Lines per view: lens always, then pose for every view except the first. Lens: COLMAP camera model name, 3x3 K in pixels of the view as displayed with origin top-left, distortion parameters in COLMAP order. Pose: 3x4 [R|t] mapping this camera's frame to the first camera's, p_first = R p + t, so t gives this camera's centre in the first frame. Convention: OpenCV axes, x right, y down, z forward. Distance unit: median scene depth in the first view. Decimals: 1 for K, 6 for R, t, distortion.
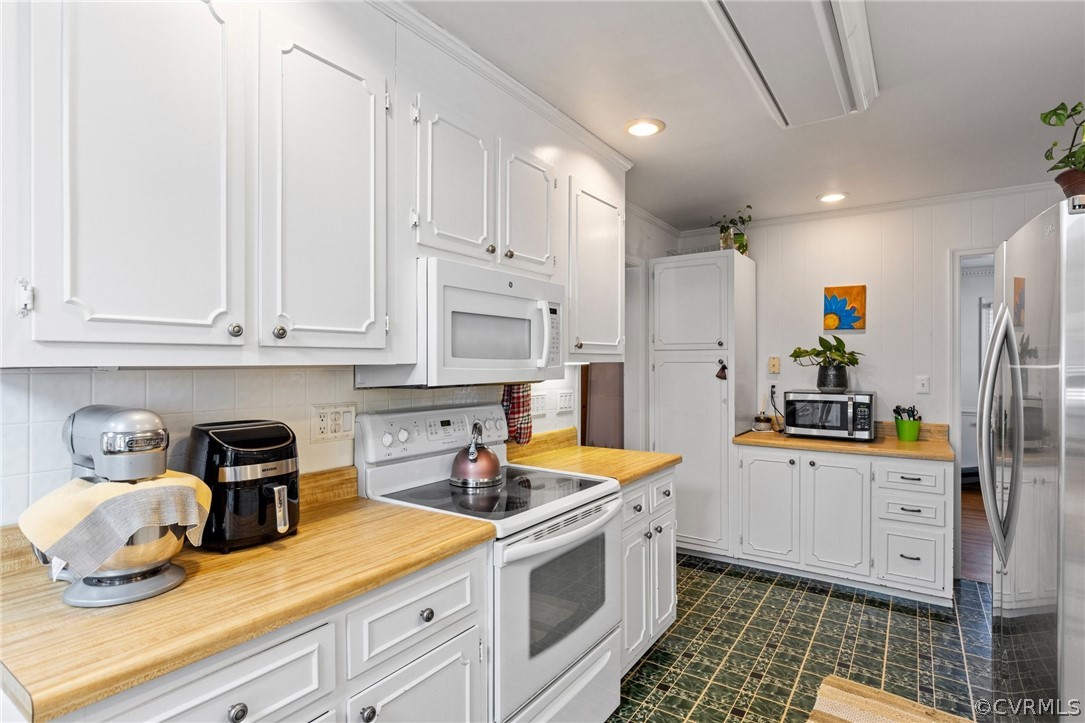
lens RADIAL K [[544.1, 0, 542.0], [0, 544.1, 364.3], [0, 0, 1]] dist [-0.003742, 0.000091]
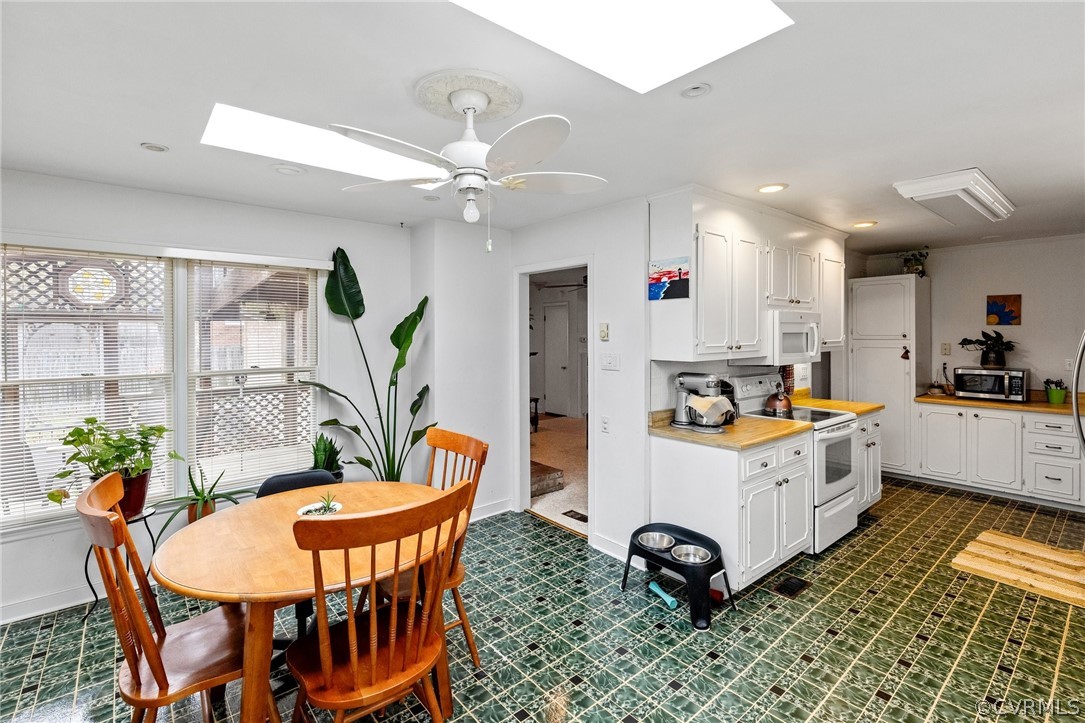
lens RADIAL K [[491.4, 0, 548.4], [0, 491.4, 336.2], [0, 0, 1]] dist [0.007046, -0.001567]
pose [[0.965003, -0.003241, -0.262218, -0.429290], [0.003910, 0.999990, 0.002027, -0.068773], [0.262209, -0.002982, 0.965007, -0.940168]]
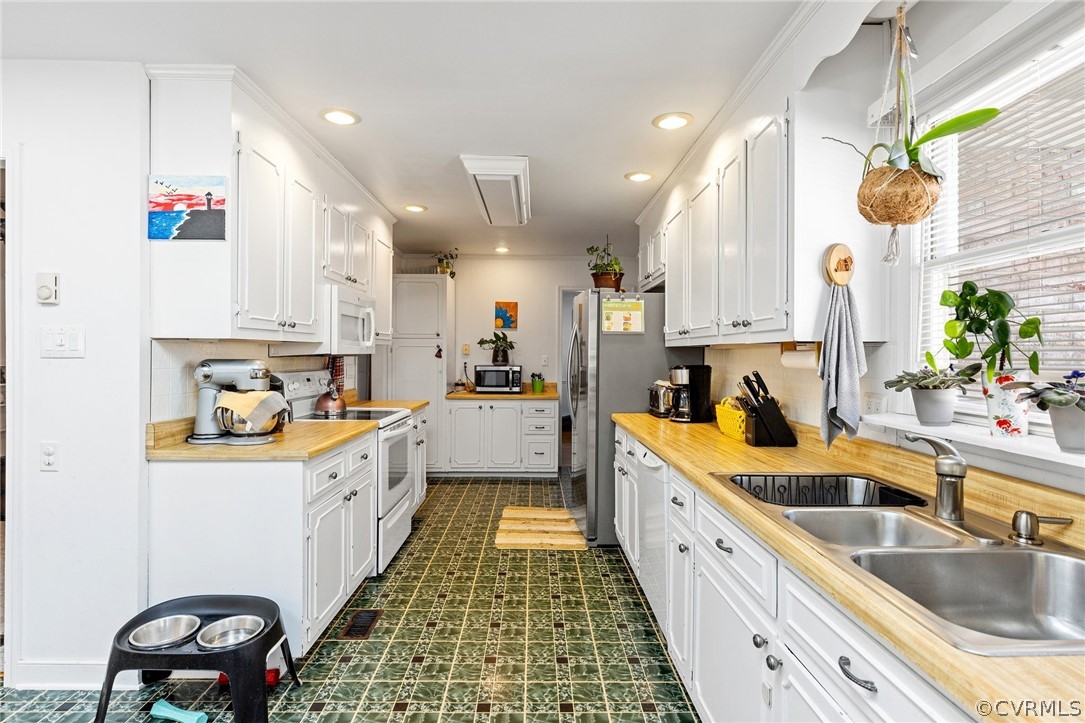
lens RADIAL K [[544.1, 0, 539.6], [0, 544.1, 356.9], [0, 0, 1]] dist [-0.003742, 0.000091]
pose [[0.818700, 0.001876, 0.574218, -0.503905], [-0.005161, 0.999978, 0.004091, 0.027317], [-0.574198, -0.006313, 0.818692, -0.671903]]
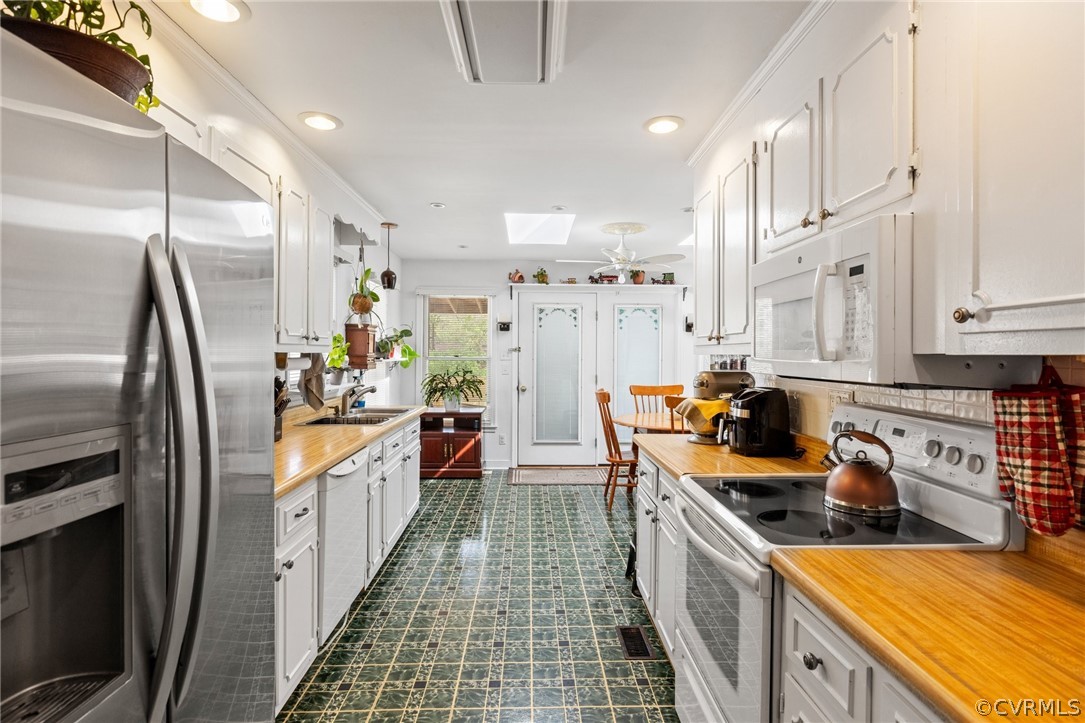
lens RADIAL K [[544.1, 0, 548.8], [0, 544.1, 356.3], [0, 0, 1]] dist [-0.003742, 0.000091]
pose [[-0.803085, 0.003948, -0.595852, 0.630154], [-0.000102, 0.999977, 0.006764, -0.005089], [0.595865, 0.005493, -0.803066, 1.219552]]
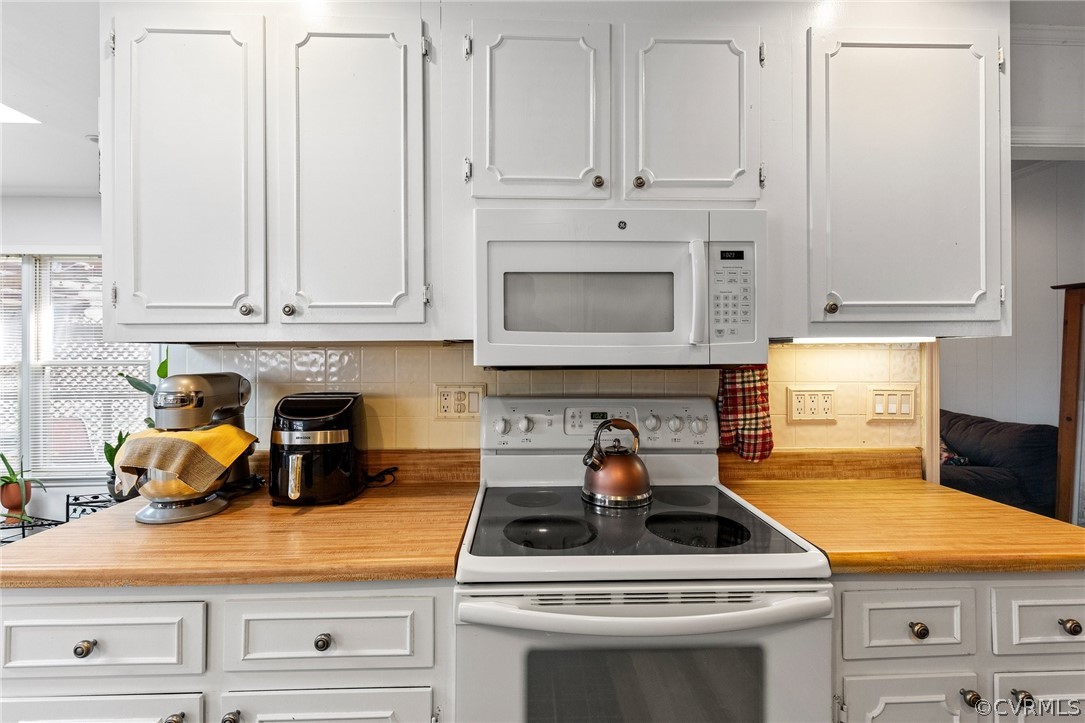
lens RADIAL K [[491.4, 0, 532.0], [0, 491.4, 350.7], [0, 0, 1]] dist [0.007046, -0.001567]
pose [[0.599077, -0.005727, -0.800671, 0.319335], [0.000906, 0.999979, -0.006475, 0.015530], [0.800691, 0.003154, 0.599069, 0.446996]]
